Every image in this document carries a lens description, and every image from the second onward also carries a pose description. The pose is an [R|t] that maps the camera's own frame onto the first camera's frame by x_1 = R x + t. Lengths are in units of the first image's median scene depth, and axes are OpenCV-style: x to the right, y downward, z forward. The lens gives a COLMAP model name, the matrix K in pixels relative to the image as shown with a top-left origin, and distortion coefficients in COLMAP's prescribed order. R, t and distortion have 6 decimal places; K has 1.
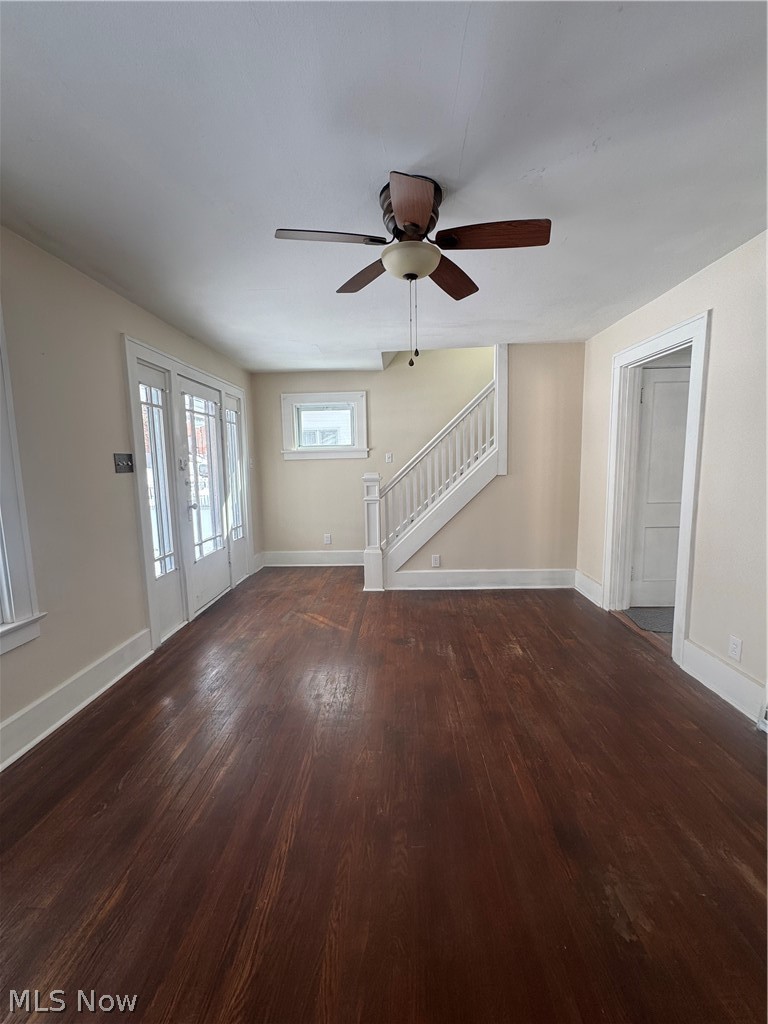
lens RADIAL K [[413.4, 0, 384.0], [0, 413.4, 512.0], [0, 0, 1]] dist [-0.000715, 0.000036]
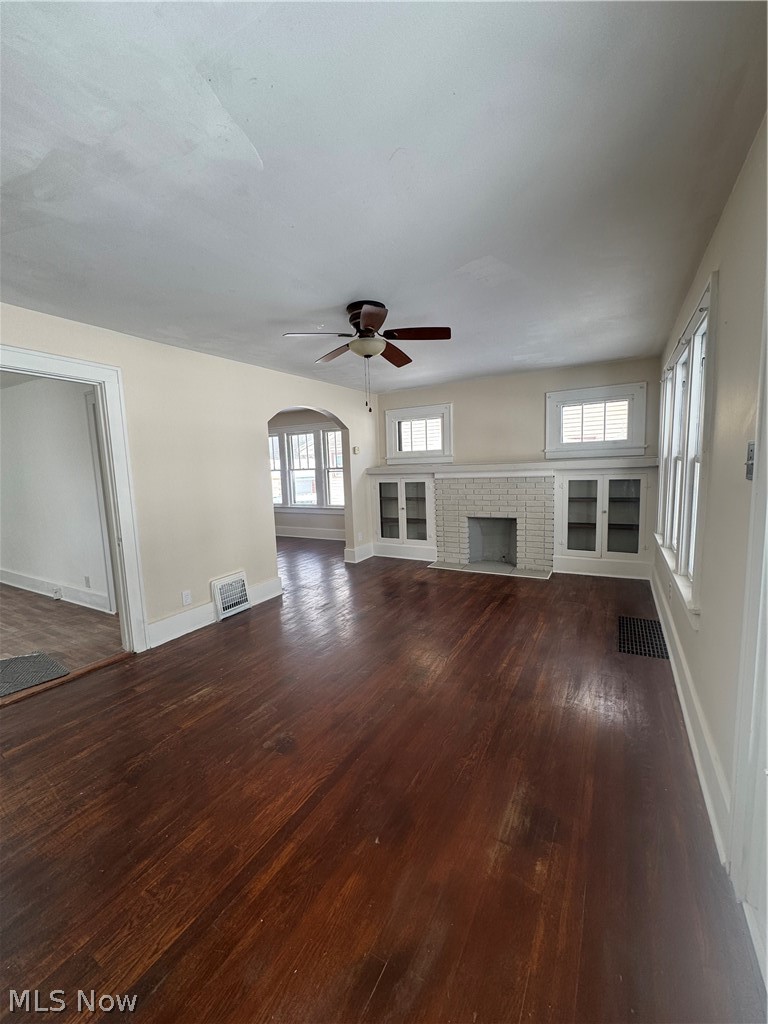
lens RADIAL K [[413.4, 0, 384.0], [0, 413.4, 512.0], [0, 0, 1]] dist [-0.000715, 0.000036]
pose [[-0.885197, -0.008044, 0.465146, -0.417587], [0.105389, 0.970390, 0.217341, -0.188966], [-0.453121, 0.241411, -0.858139, 1.425241]]
